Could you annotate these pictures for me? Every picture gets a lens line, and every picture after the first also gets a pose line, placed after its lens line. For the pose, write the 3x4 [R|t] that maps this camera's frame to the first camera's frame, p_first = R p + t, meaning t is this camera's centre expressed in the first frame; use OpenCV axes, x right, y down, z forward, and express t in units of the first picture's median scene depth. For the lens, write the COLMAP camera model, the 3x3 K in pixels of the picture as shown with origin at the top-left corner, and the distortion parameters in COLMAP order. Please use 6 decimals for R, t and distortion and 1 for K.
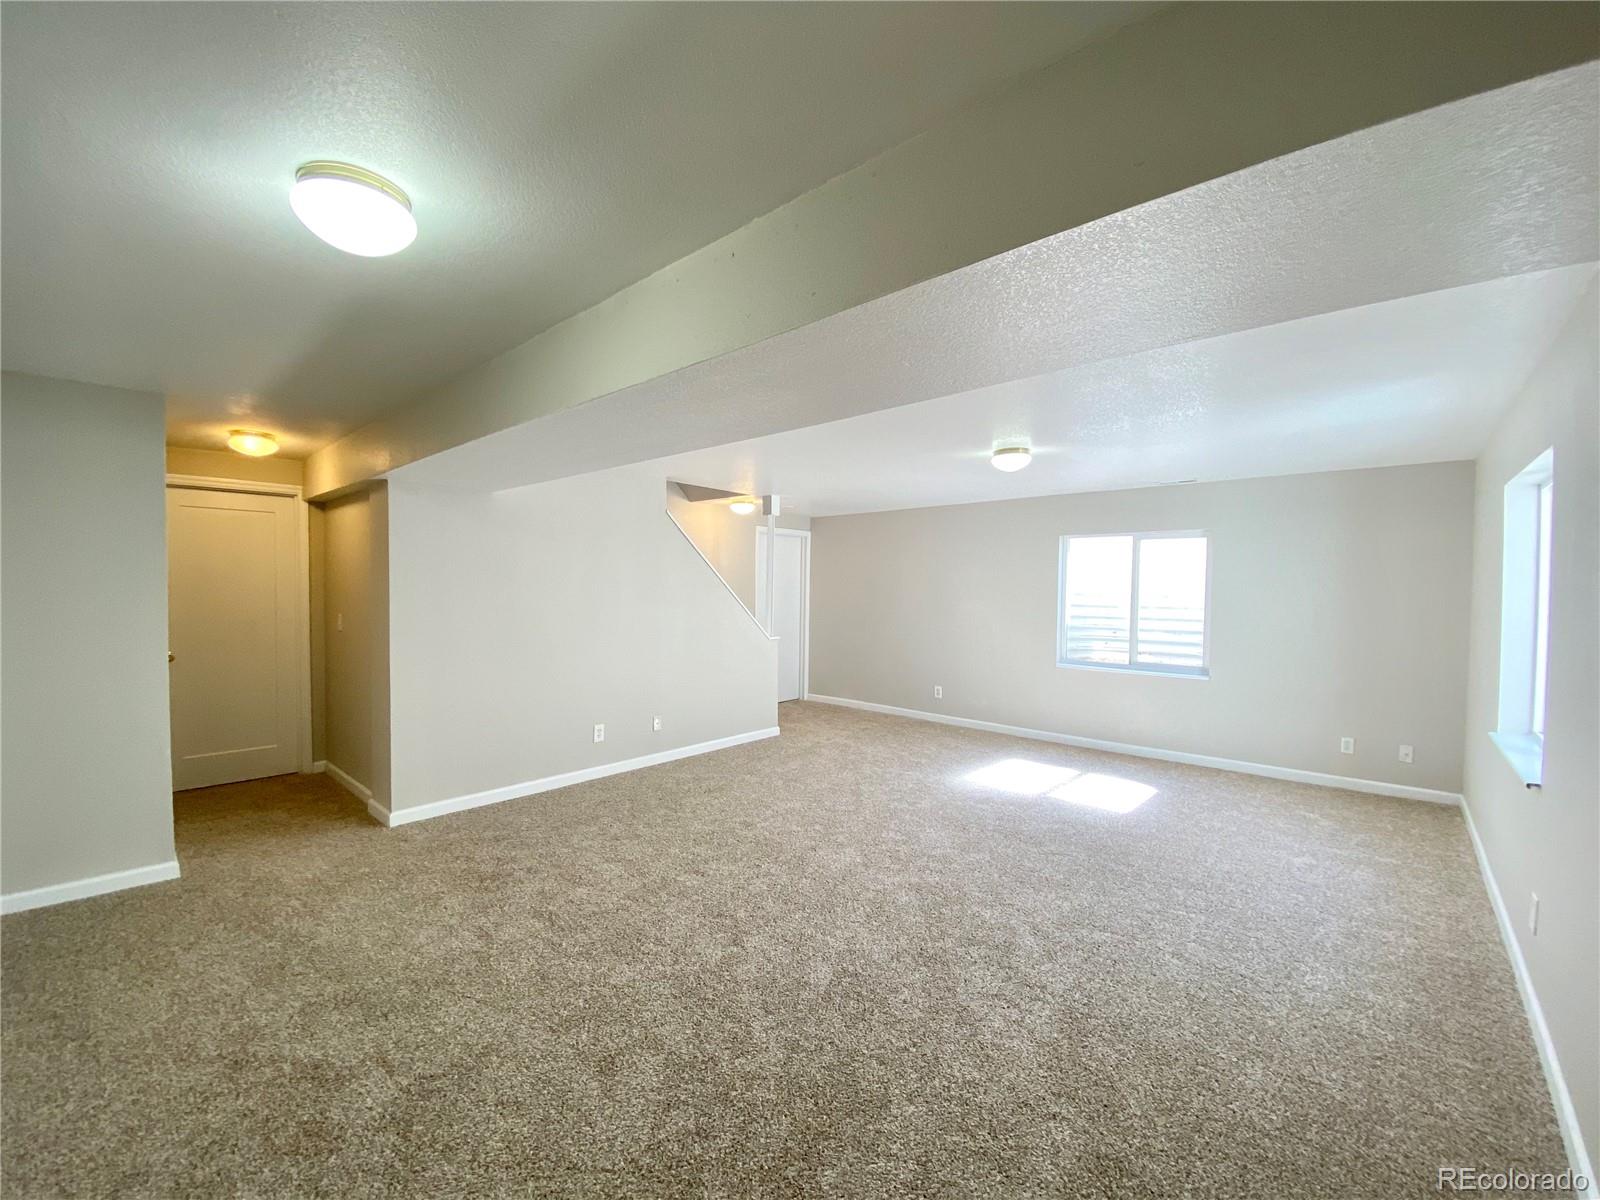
lens RADIAL K [[658.3, 0, 800.0], [0, 658.3, 600.0], [0, 0, 1]] dist [0.019789, -0.023802]
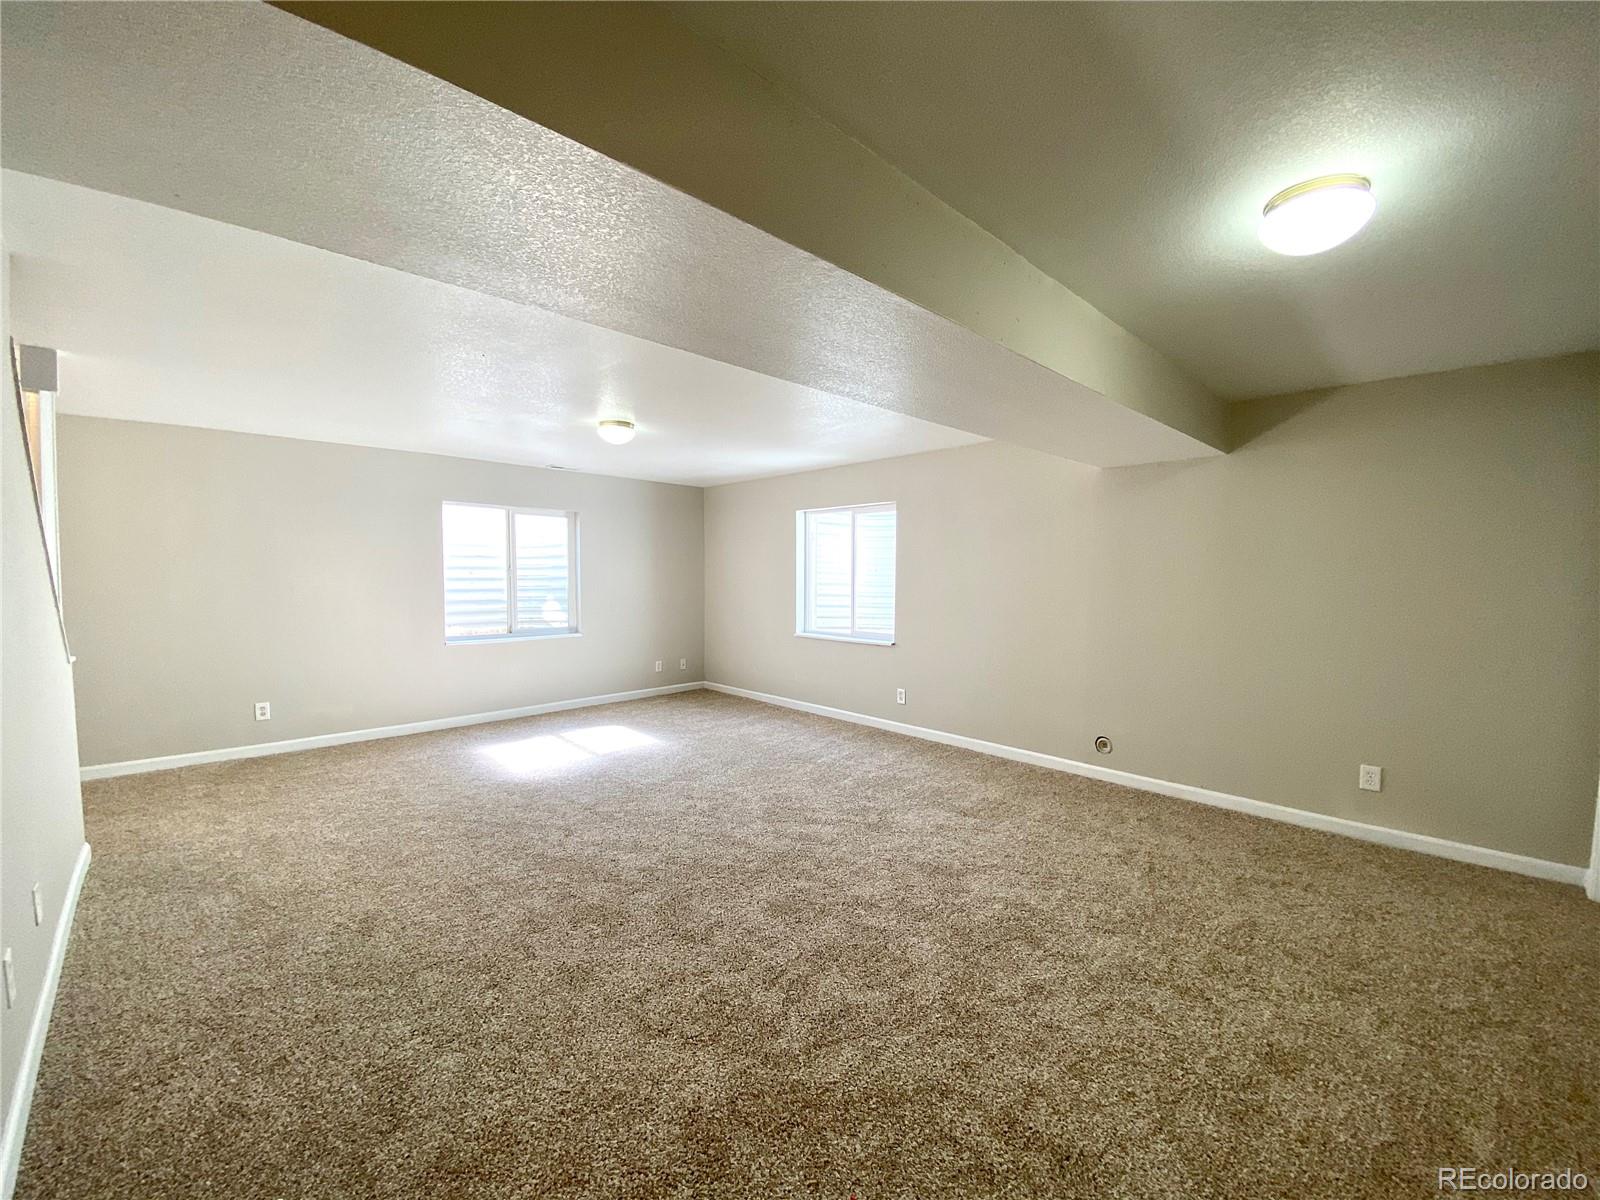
lens RADIAL K [[658.3, 0, 800.0], [0, 658.3, 600.0], [0, 0, 1]] dist [0.019789, -0.023802]
pose [[0.044928, -0.052015, 0.997635, -0.538740], [0.018484, 0.998516, 0.051228, 0.001024], [-0.998819, 0.016138, 0.045823, 0.523187]]
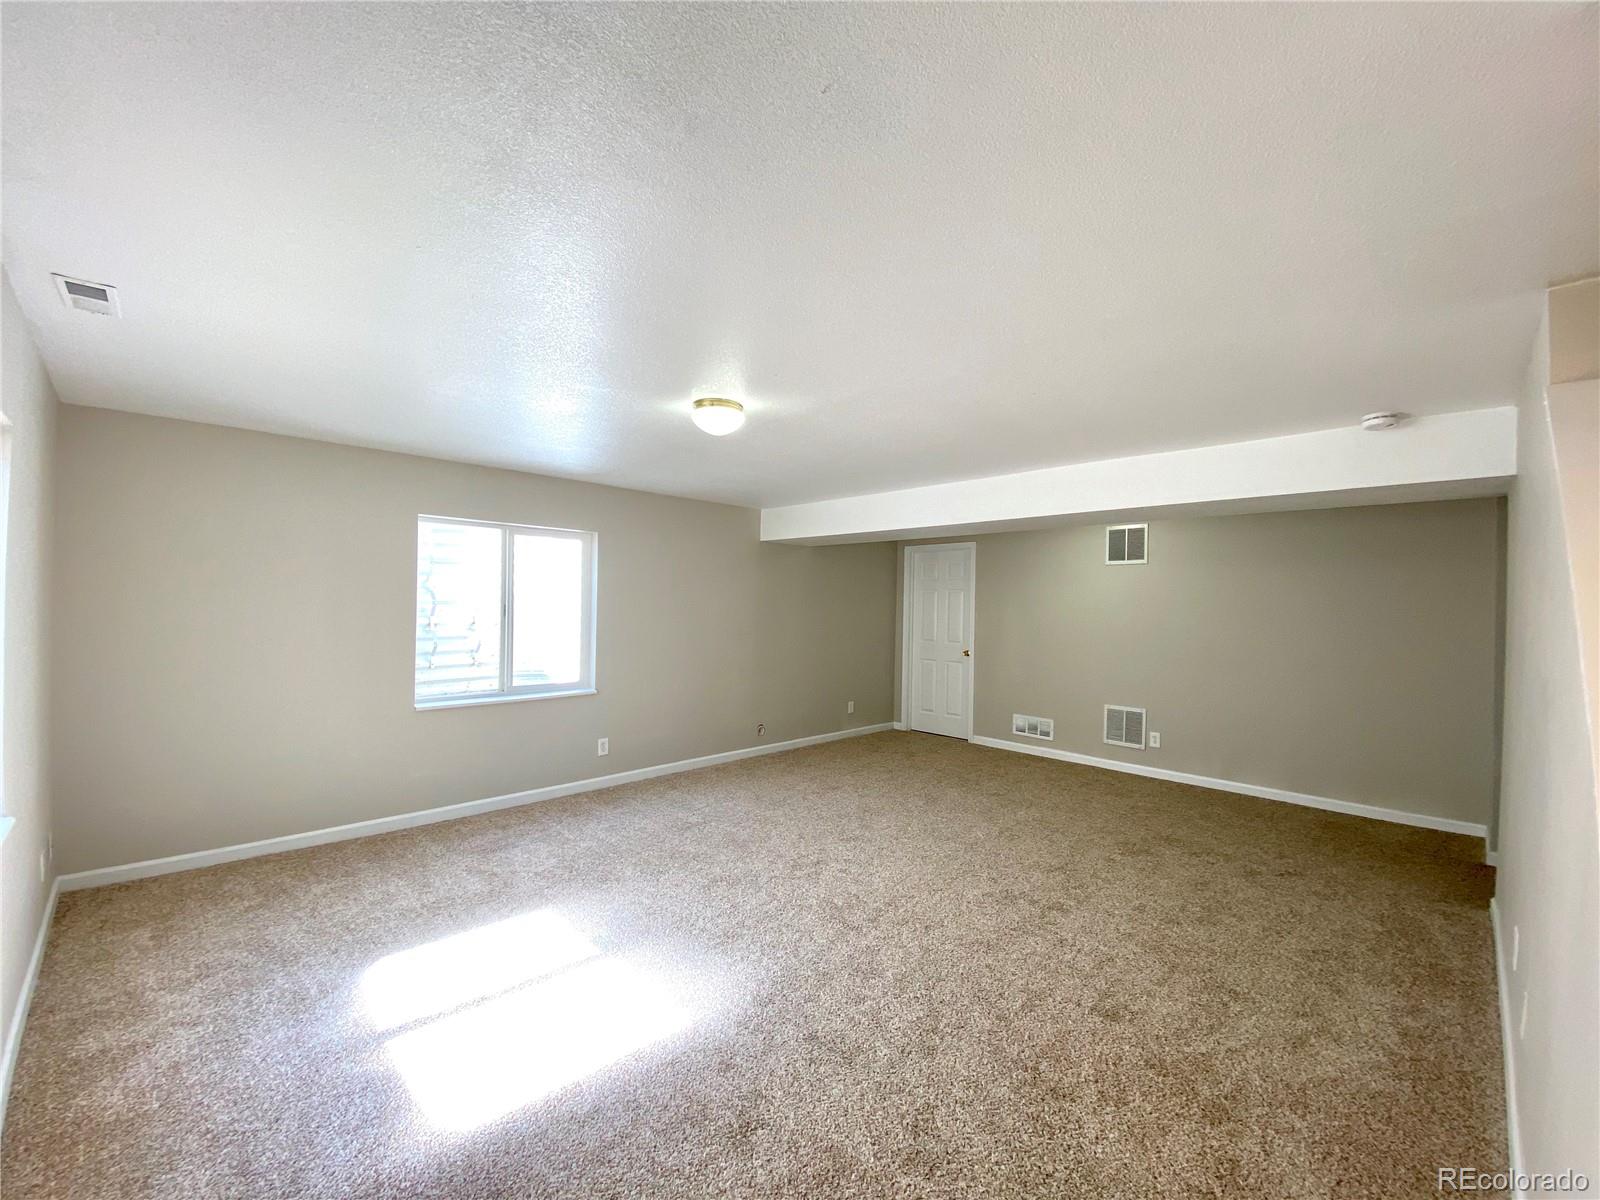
lens RADIAL K [[658.3, 0, 800.0], [0, 658.3, 600.0], [0, 0, 1]] dist [0.019789, -0.023802]
pose [[-0.999048, -0.023250, 0.036912, 0.166919], [-0.022393, 0.999474, 0.023456, -0.028751], [-0.037438, 0.022607, -0.999043, 1.321211]]
